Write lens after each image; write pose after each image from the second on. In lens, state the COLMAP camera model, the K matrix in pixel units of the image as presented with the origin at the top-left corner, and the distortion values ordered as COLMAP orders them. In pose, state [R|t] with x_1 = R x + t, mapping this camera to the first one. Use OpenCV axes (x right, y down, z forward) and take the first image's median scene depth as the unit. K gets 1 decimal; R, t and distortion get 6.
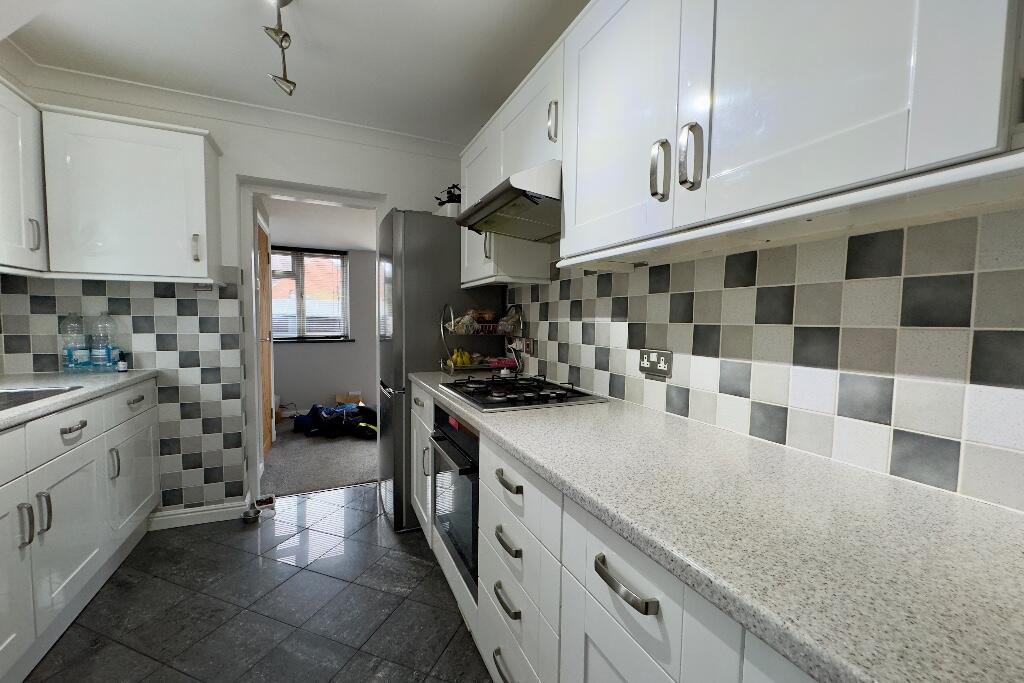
lens RADIAL K [[407.1, 0, 513.5], [0, 407.1, 340.6], [0, 0, 1]] dist [0.000555, -0.000197]
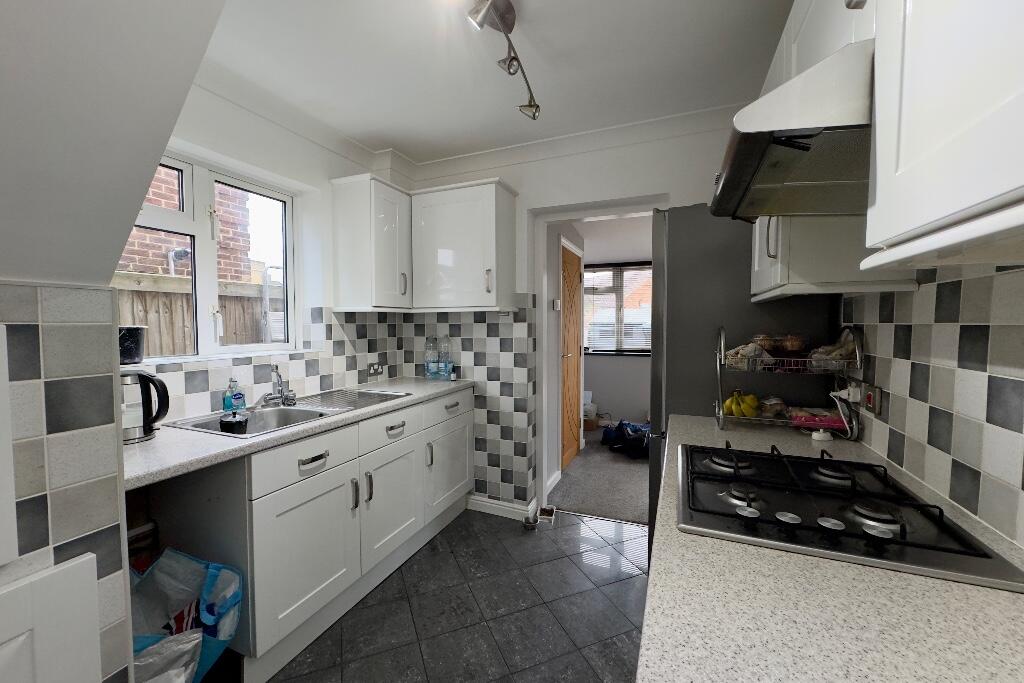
lens RADIAL K [[407.1, 0, 513.5], [0, 407.1, 340.6], [0, 0, 1]] dist [0.000555, -0.000197]
pose [[0.676041, 0.020129, -0.736589, 0.115907], [-0.028793, 0.999585, 0.000889, -0.054674], [0.736301, 0.020607, 0.676340, 0.242522]]
